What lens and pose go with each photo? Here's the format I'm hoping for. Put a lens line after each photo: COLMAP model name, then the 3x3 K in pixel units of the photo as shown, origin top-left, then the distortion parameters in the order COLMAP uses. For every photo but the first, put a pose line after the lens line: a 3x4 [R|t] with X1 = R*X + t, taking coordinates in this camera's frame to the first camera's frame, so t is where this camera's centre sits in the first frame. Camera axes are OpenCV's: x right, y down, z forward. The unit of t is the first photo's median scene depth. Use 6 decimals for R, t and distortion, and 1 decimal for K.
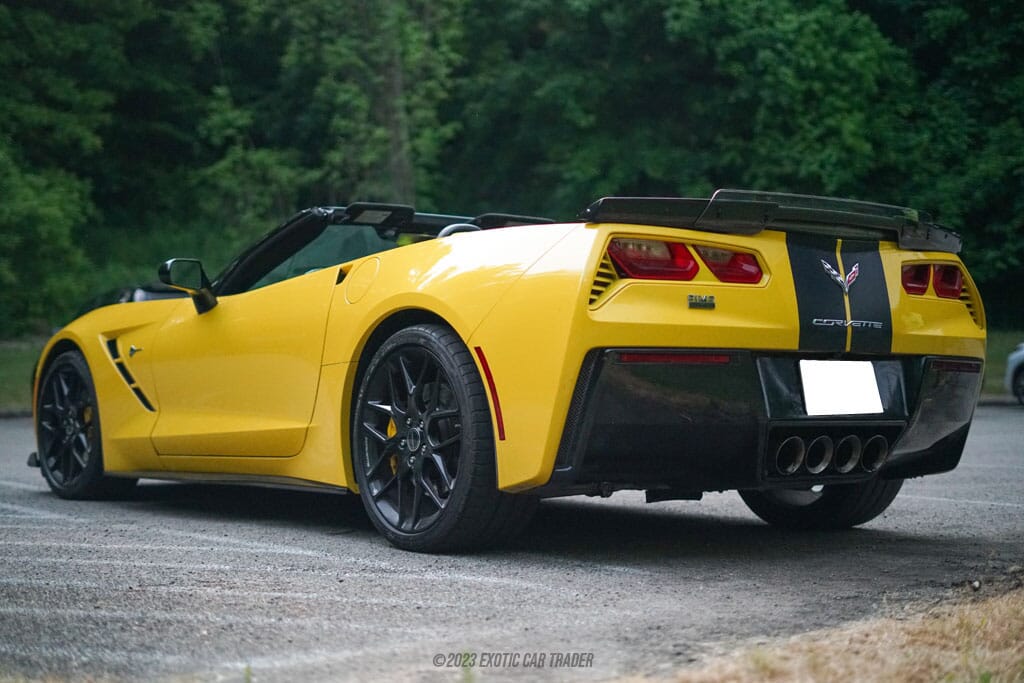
lens RADIAL K [[1667.7, 0, 512.0], [0, 1667.7, 341.5], [0, 0, 1]] dist [-0.020928, -0.044274]
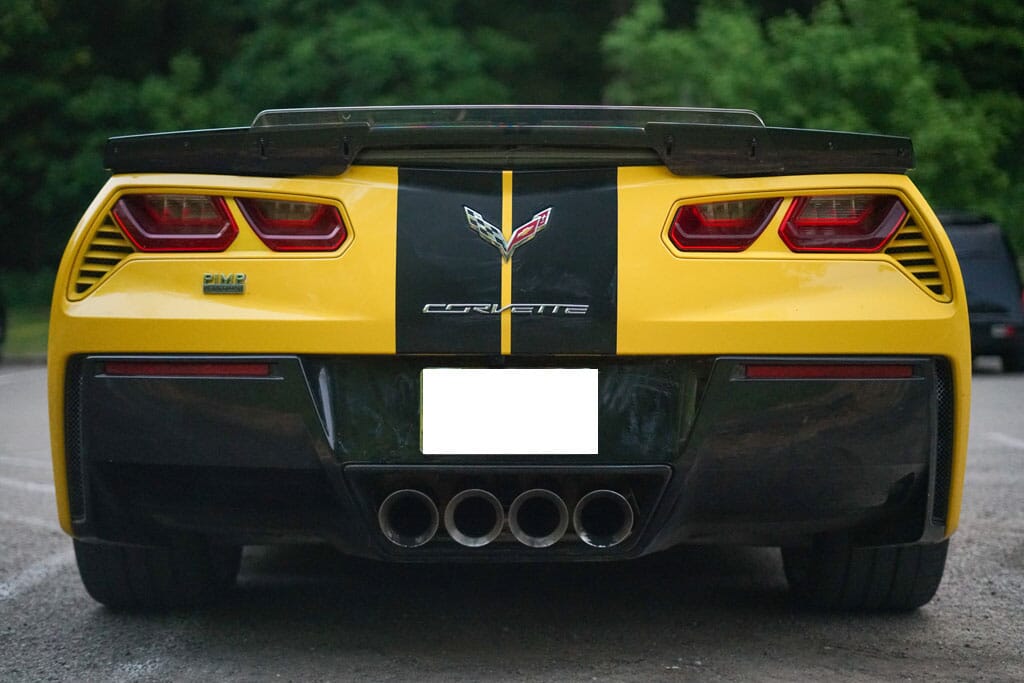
lens RADIAL K [[1667.7, 0, 512.0], [0, 1667.7, 341.5], [0, 0, 1]] dist [-0.020928, -0.044274]
pose [[0.802474, 0.002878, -0.596680, 0.568033], [0.024630, 0.998976, 0.037944, -0.021977], [0.596178, -0.045145, 0.801582, 0.508901]]
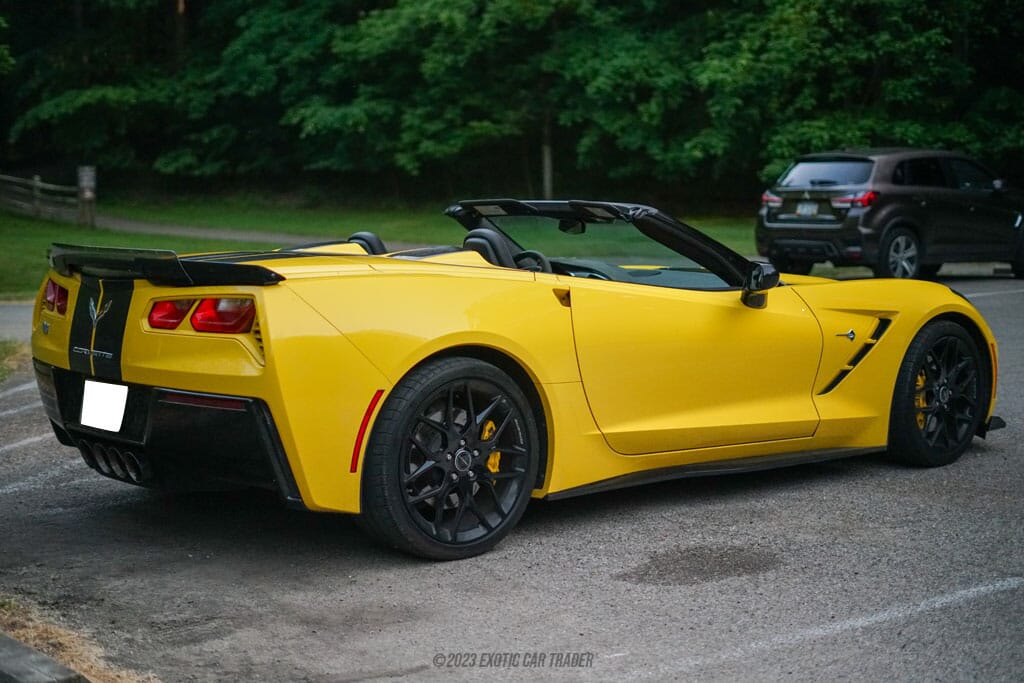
lens RADIAL K [[1667.7, 0, 512.0], [0, 1667.7, 341.5], [0, 0, 1]] dist [-0.020928, -0.044274]
pose [[0.058368, 0.057047, -0.996664, 1.382047], [0.000725, 0.998363, 0.057187, -0.085141], [0.998295, -0.004061, 0.058232, 1.223963]]
